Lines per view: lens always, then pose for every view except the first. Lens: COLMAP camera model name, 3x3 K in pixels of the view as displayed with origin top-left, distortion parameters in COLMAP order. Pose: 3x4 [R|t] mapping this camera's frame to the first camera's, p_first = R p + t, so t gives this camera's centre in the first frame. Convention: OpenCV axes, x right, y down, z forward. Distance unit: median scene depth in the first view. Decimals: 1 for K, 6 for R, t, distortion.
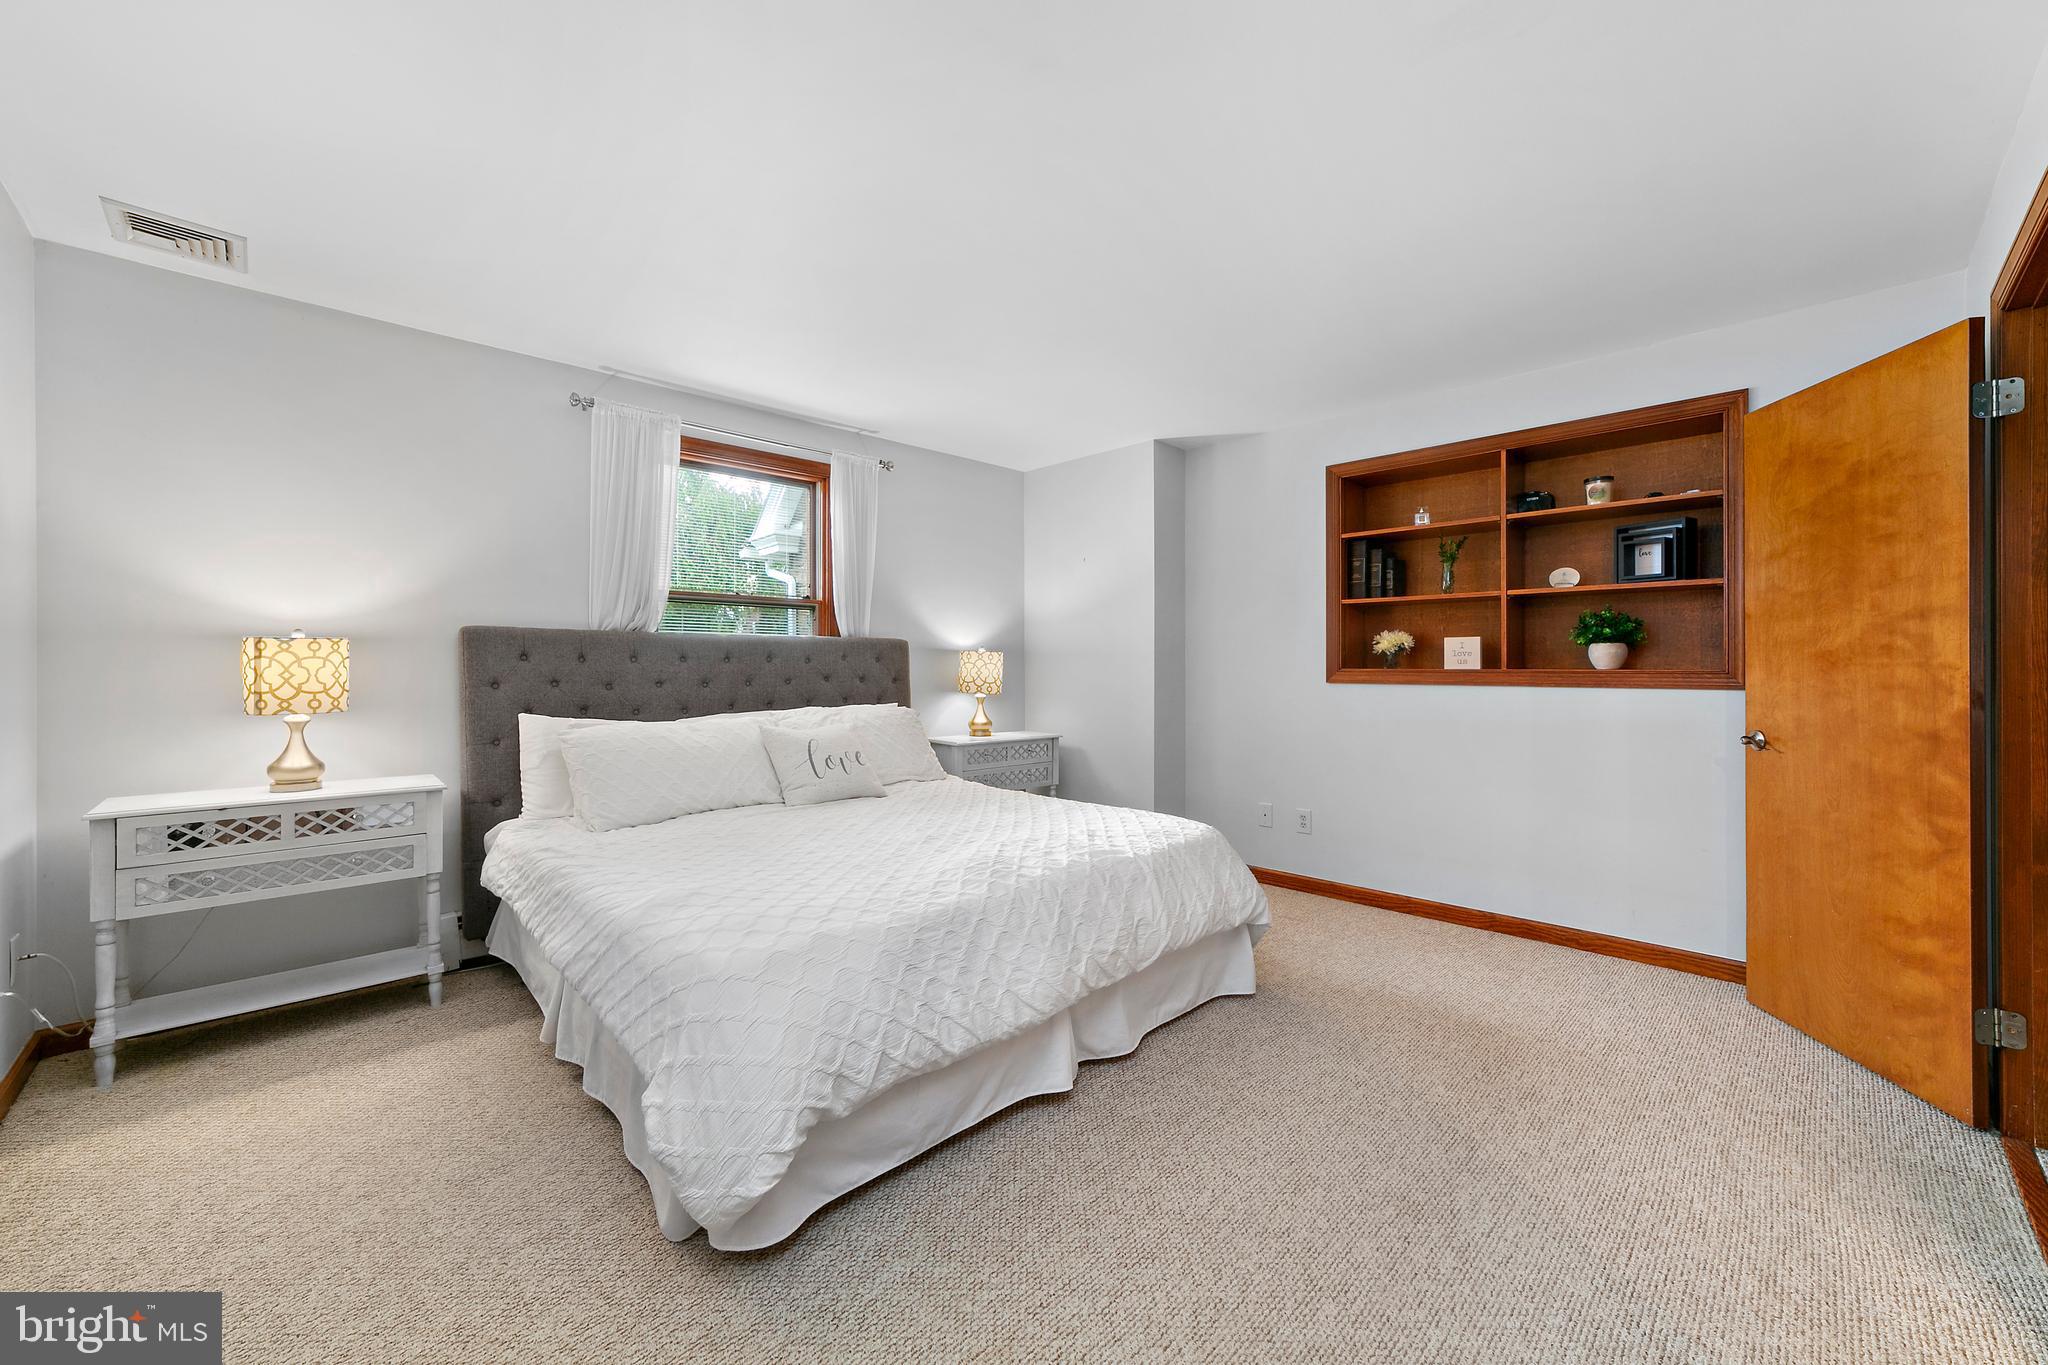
lens RADIAL K [[786.8, 0, 1020.5], [0, 786.8, 672.6], [0, 0, 1]] dist [-0.028005, 0.010989]
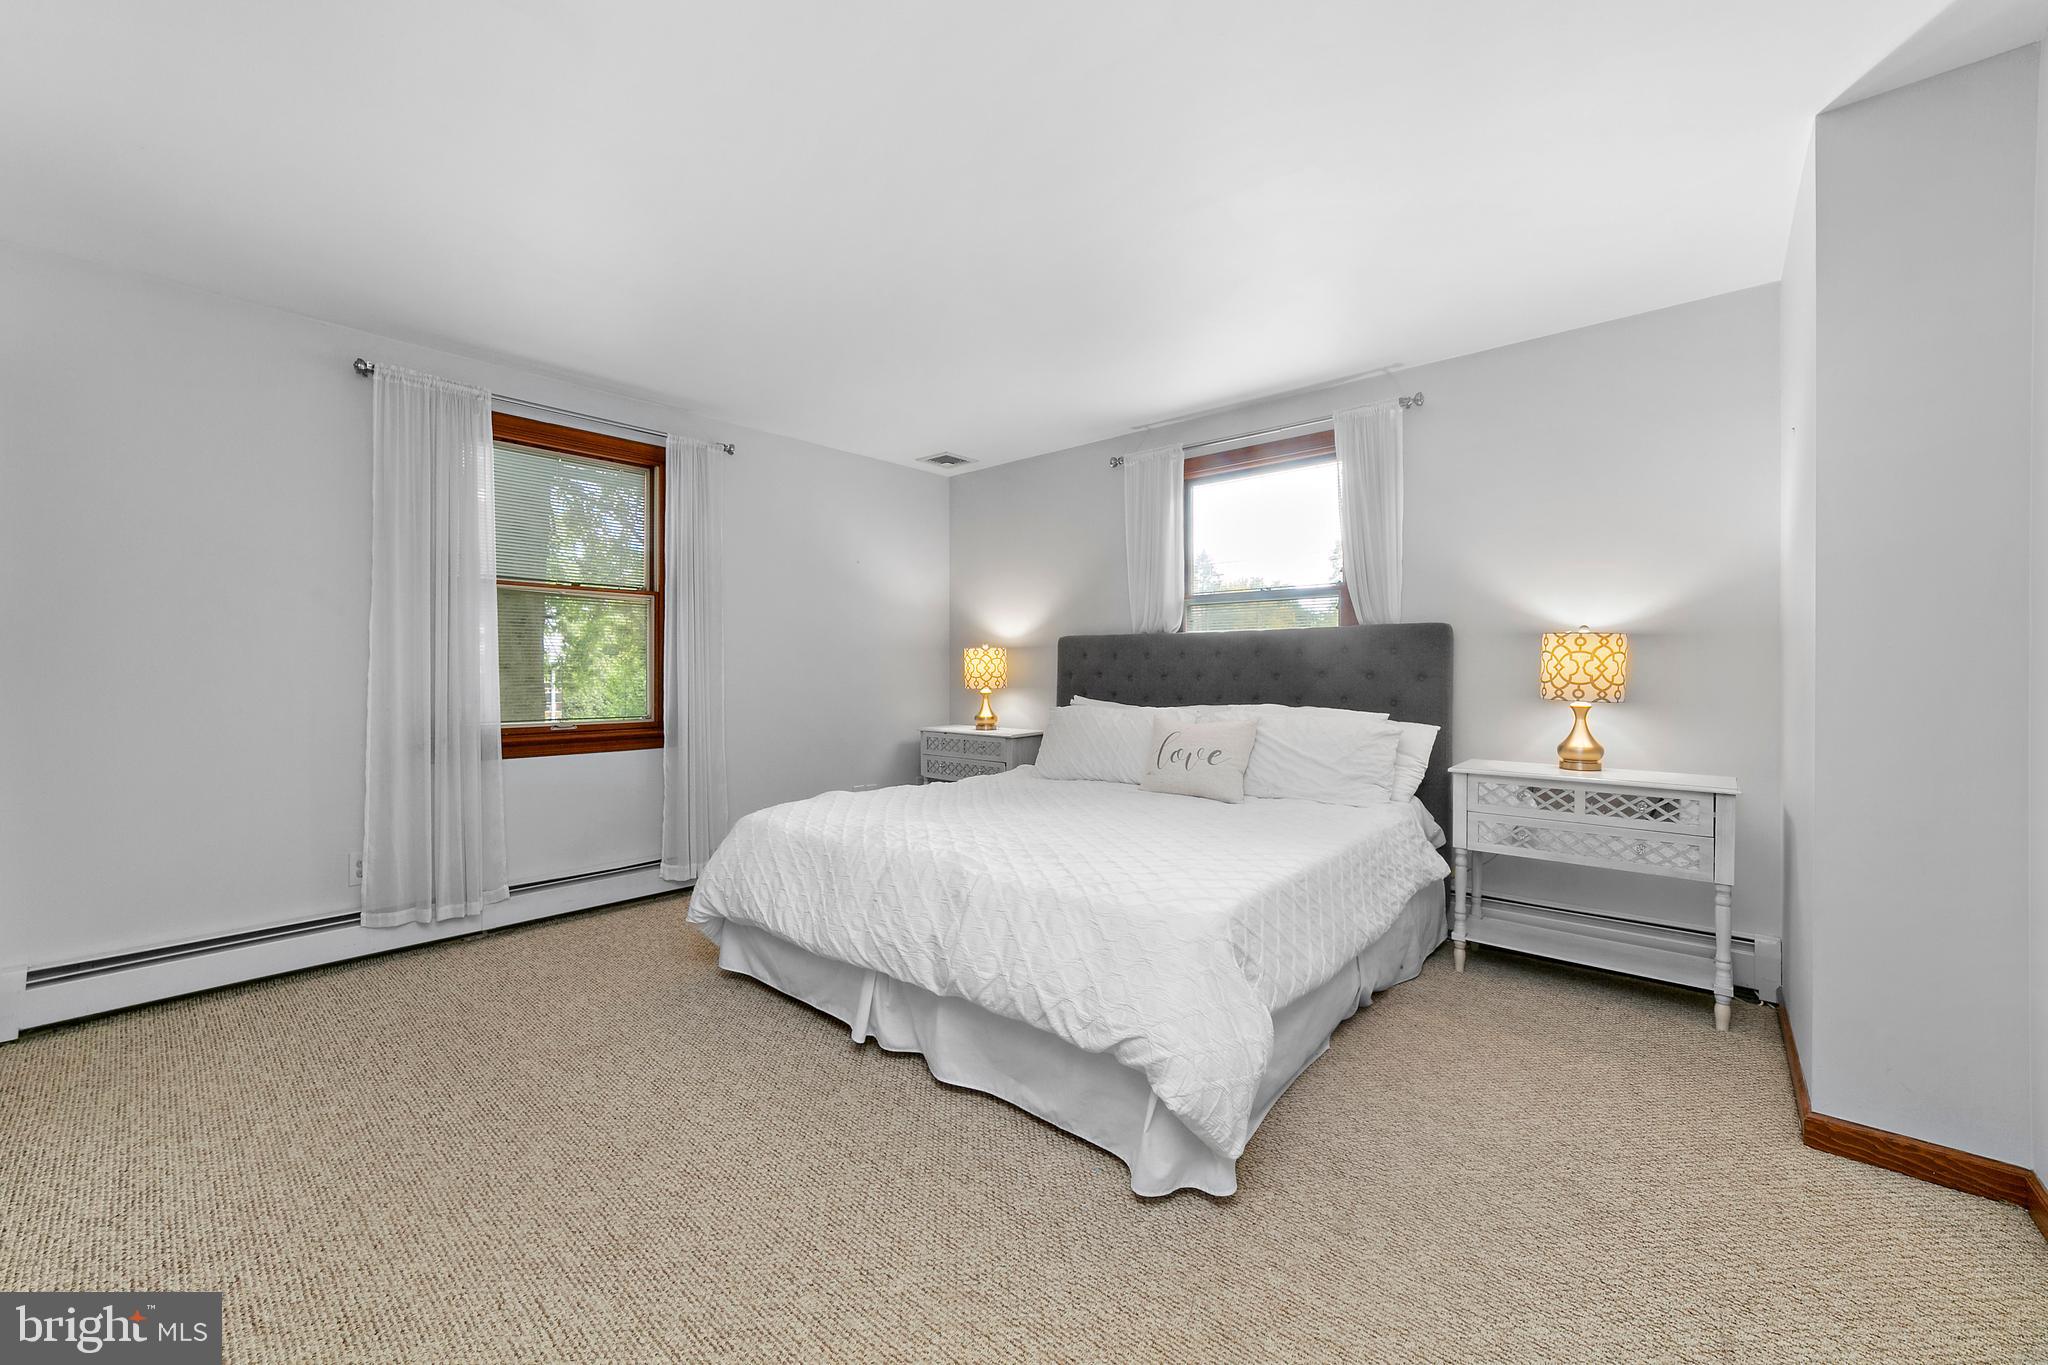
lens RADIAL K [[786.8, 0, 1020.5], [0, 786.8, 672.6], [0, 0, 1]] dist [-0.028005, 0.010989]
pose [[0.083371, 0.010808, -0.996460, 0.121943], [-0.000488, 0.999942, 0.010805, -0.000753], [0.996518, -0.000414, 0.083372, 0.116716]]
